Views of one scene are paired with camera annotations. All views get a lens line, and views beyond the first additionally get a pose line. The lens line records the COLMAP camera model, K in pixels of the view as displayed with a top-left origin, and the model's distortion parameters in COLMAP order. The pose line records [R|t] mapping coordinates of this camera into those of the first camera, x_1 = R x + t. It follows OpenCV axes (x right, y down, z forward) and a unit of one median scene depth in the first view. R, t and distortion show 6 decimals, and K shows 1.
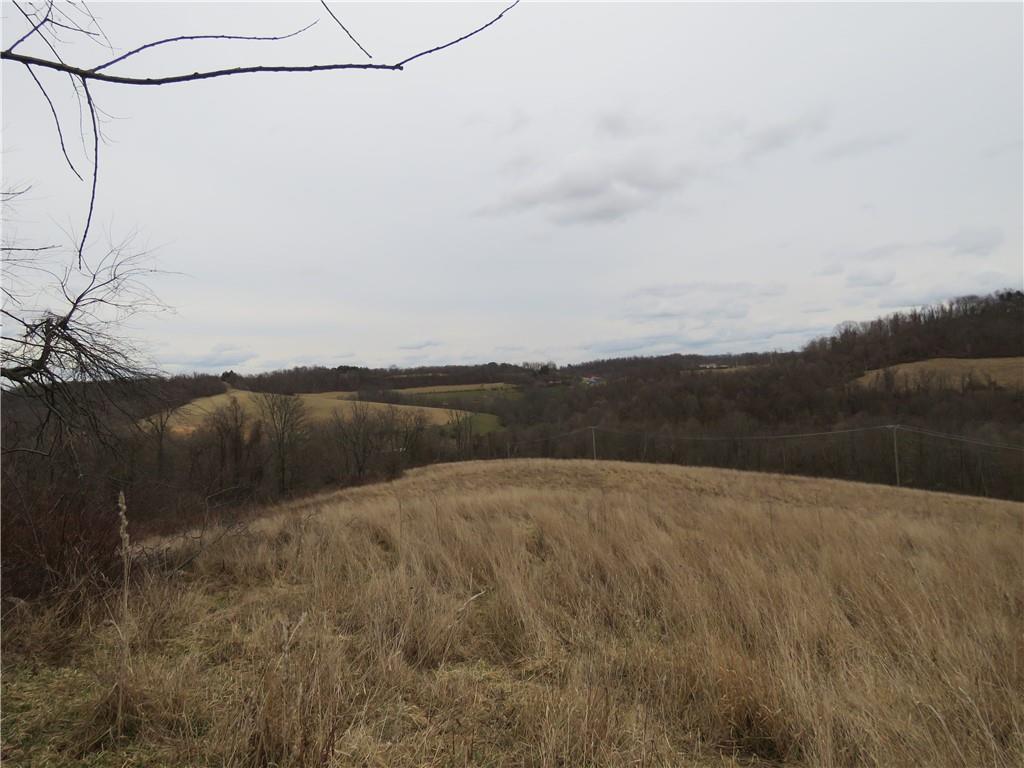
lens RADIAL K [[651.6, 0, 512.9], [0, 651.6, 385.3], [0, 0, 1]] dist [-0.008980, -0.000362]
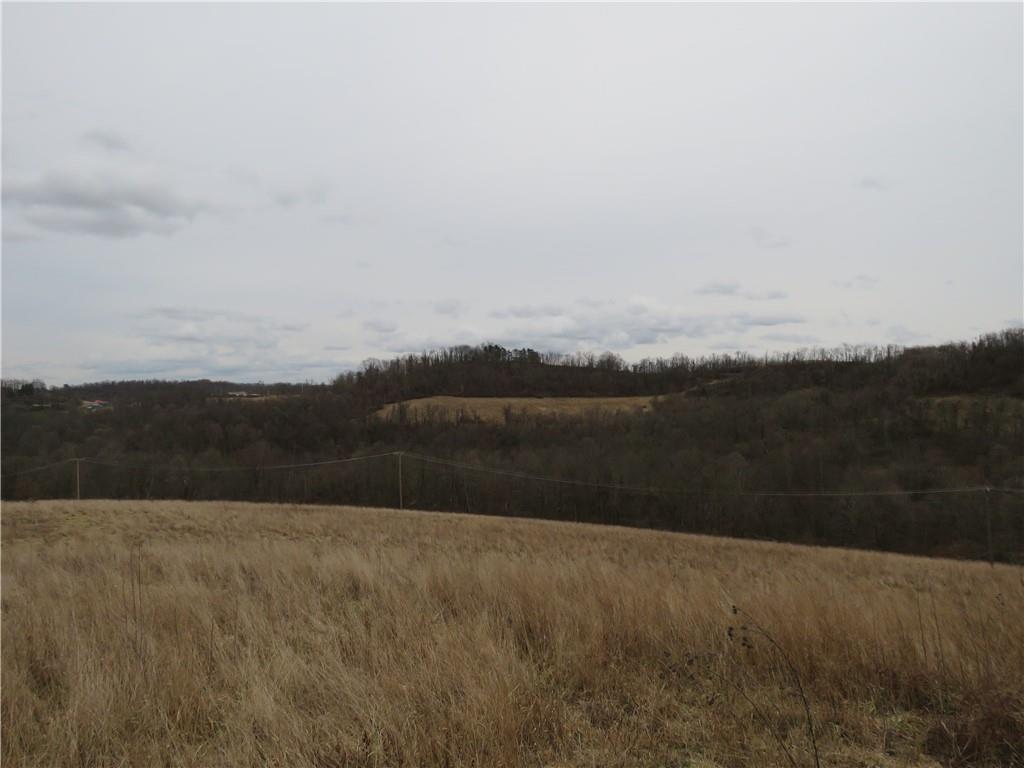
lens RADIAL K [[651.6, 0, 510.4], [0, 651.6, 383.5], [0, 0, 1]] dist [-0.008980, -0.000362]
pose [[0.773524, 0.054707, 0.631401, 0.008687], [-0.023693, 0.998067, -0.057450, 0.001160], [-0.633324, 0.029479, 0.773325, 0.008754]]
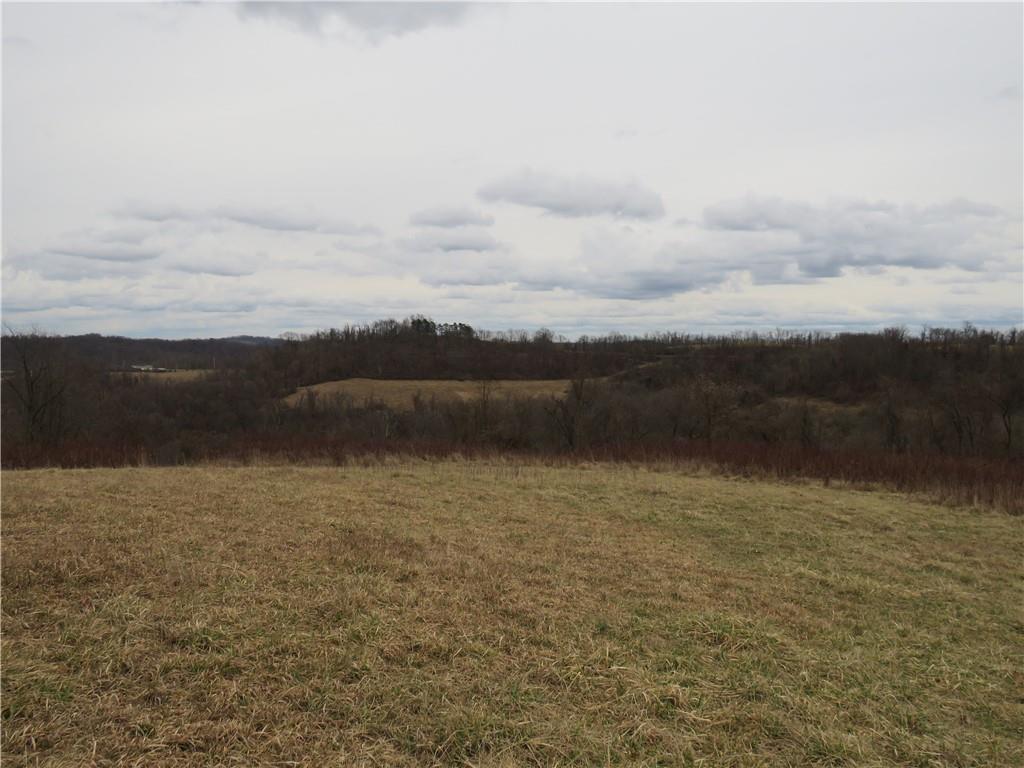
lens RADIAL K [[842.2, 0, 495.2], [0, 842.2, 353.9], [0, 0, 1]] dist [0.024026, -0.017066]
pose [[0.767290, 0.047784, 0.639518, -0.113318], [-0.033246, 0.998843, -0.034744, -0.043252], [-0.640438, 0.005397, 0.767991, -0.308867]]
